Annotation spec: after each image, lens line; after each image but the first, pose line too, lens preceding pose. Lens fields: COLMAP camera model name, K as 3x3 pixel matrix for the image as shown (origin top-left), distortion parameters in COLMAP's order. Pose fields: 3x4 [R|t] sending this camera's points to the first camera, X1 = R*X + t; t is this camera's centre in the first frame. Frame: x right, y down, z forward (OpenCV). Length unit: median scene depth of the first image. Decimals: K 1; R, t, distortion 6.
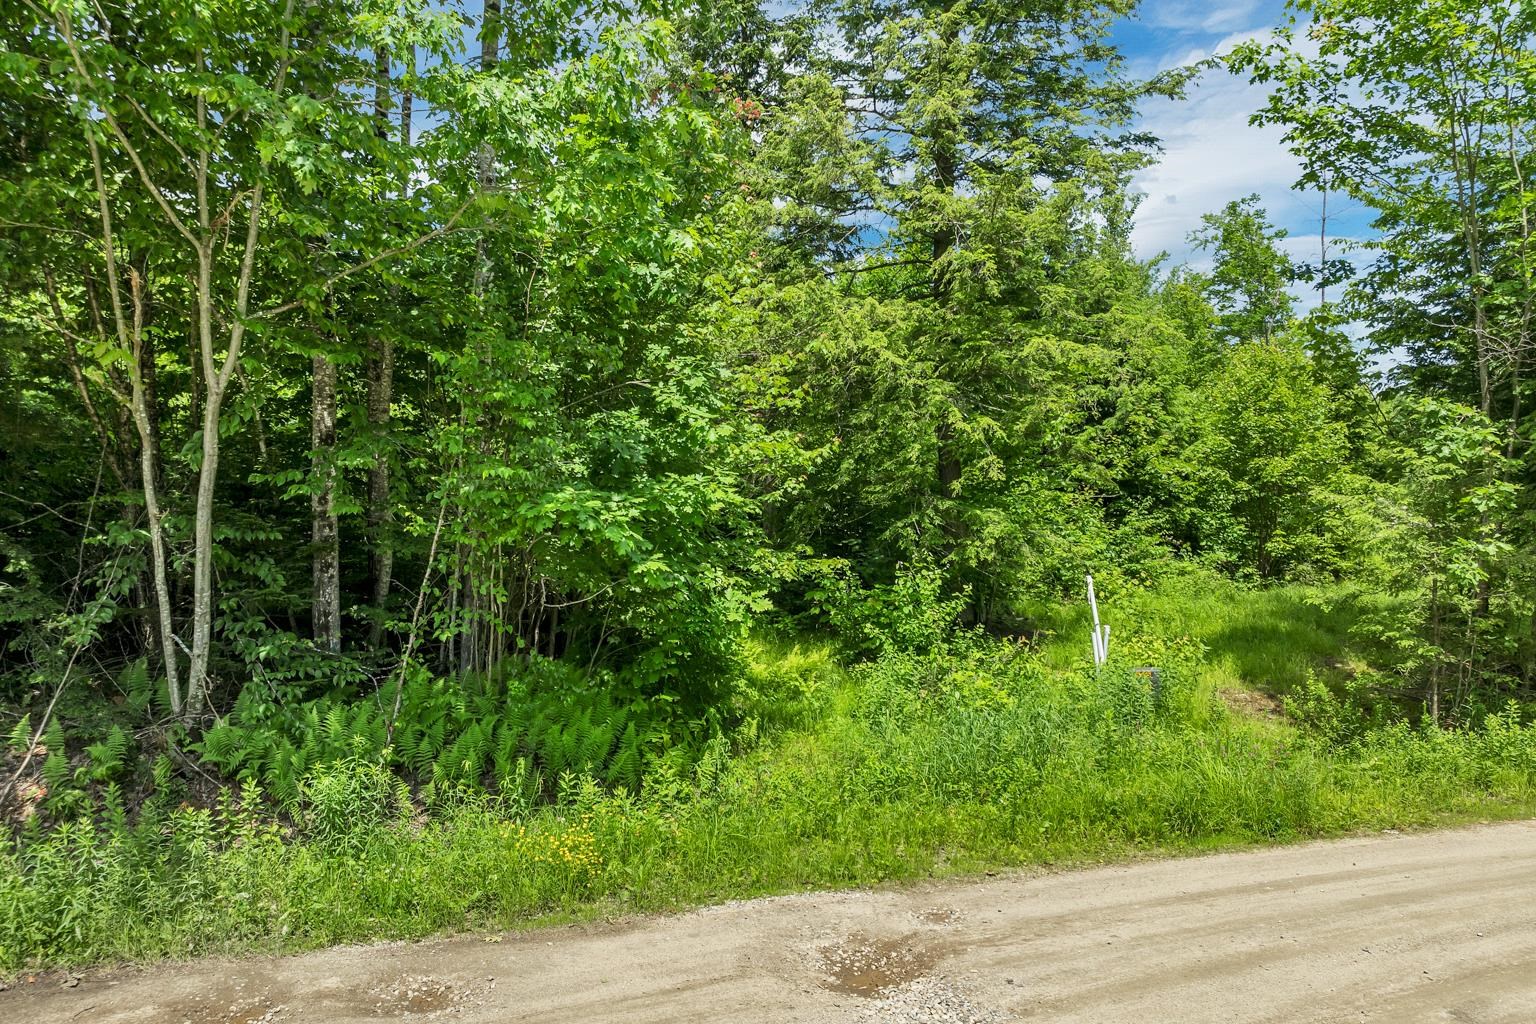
lens RADIAL K [[1104.8, 0, 771.4], [0, 1104.8, 515.8], [0, 0, 1]] dist [-0.043830, 0.019775]
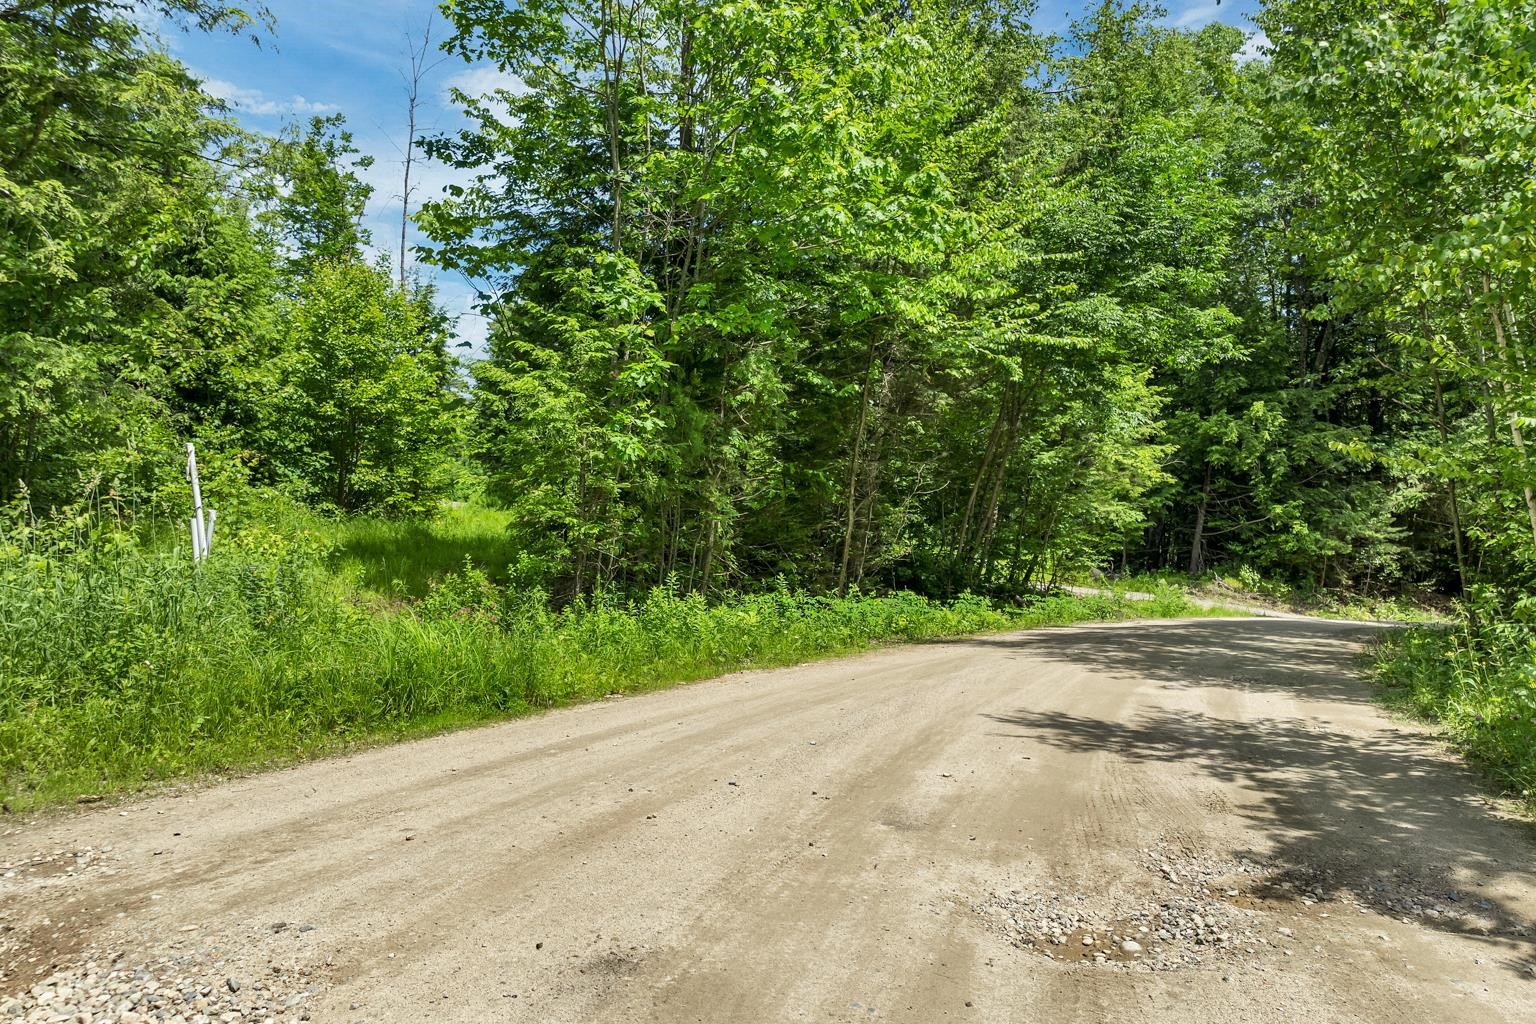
lens RADIAL K [[1104.8, 0, 766.2], [0, 1104.8, 514.7], [0, 0, 1]] dist [-0.043830, 0.019775]
pose [[0.664910, 0.035657, 0.746072, -0.002206], [-0.037186, 0.999202, -0.014615, 0.104691], [-0.745997, -0.018026, 0.665705, 0.225486]]
